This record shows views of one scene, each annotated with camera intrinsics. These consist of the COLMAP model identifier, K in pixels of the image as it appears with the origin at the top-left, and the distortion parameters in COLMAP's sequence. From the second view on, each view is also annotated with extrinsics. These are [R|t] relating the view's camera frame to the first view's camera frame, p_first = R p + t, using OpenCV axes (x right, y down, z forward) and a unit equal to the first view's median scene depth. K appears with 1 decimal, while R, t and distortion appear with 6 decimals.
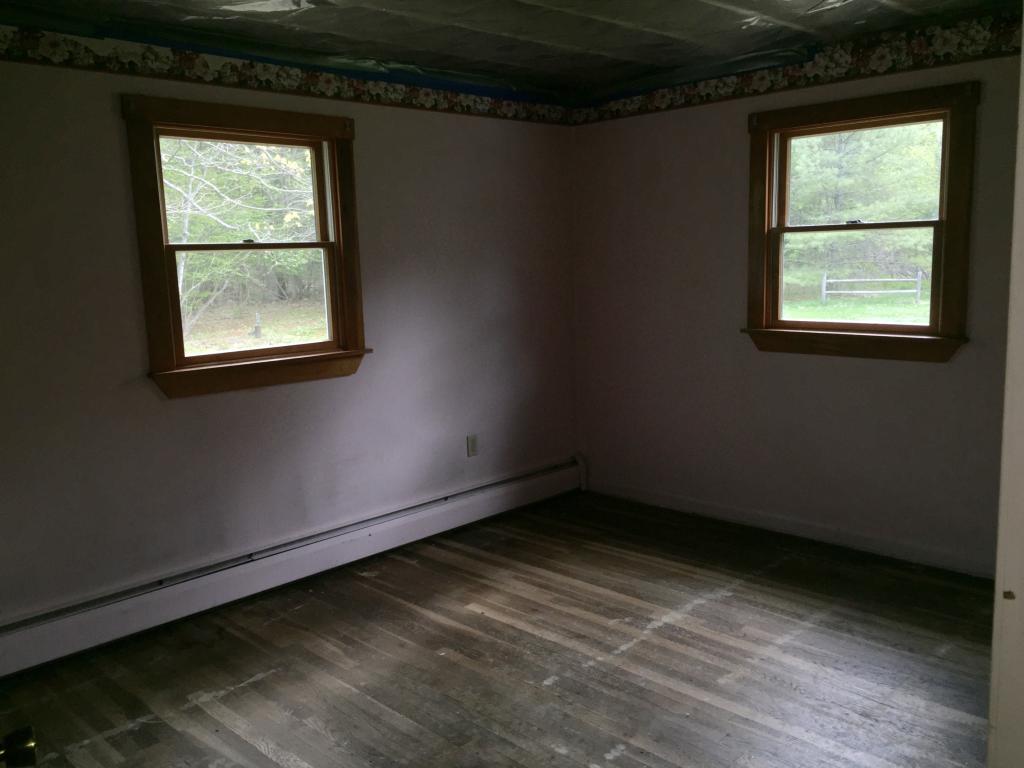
lens RADIAL K [[872.1, 0, 520.5], [0, 872.1, 382.7], [0, 0, 1]] dist [0.081814, -0.107866]
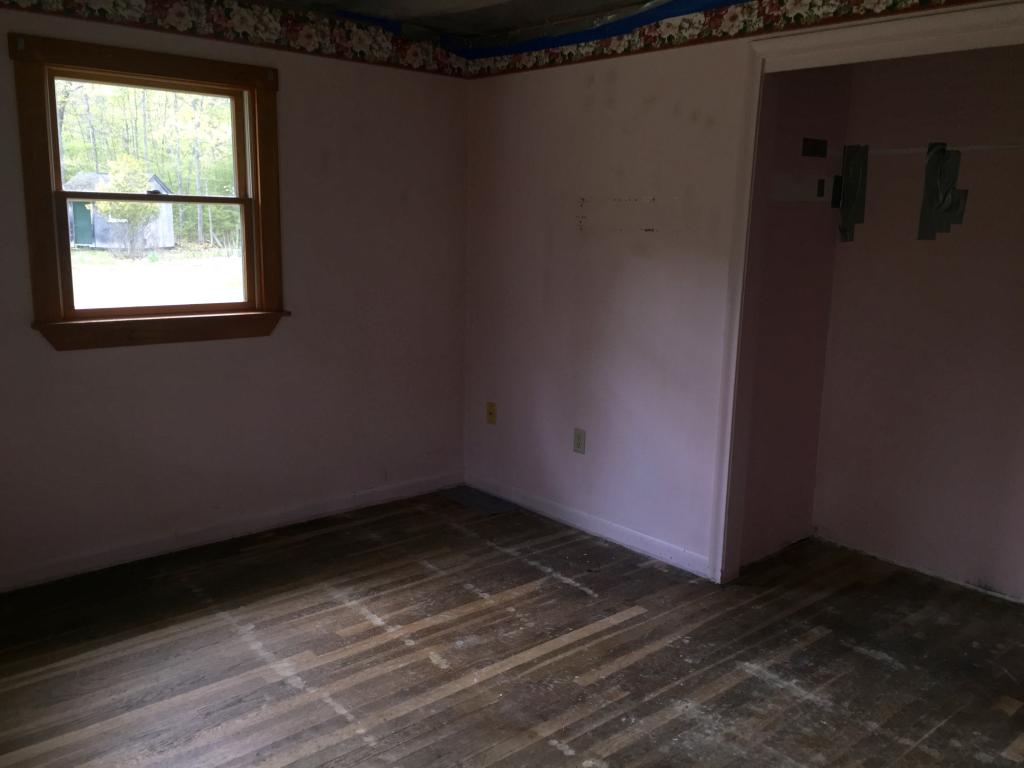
lens RADIAL K [[872.1, 0, 518.1], [0, 872.1, 380.9], [0, 0, 1]] dist [0.081814, -0.107866]
pose [[0.085215, -0.162045, 0.983097, -0.570219], [0.121581, 0.981004, 0.151161, -0.097637], [-0.988917, 0.106644, 0.103298, 0.645820]]
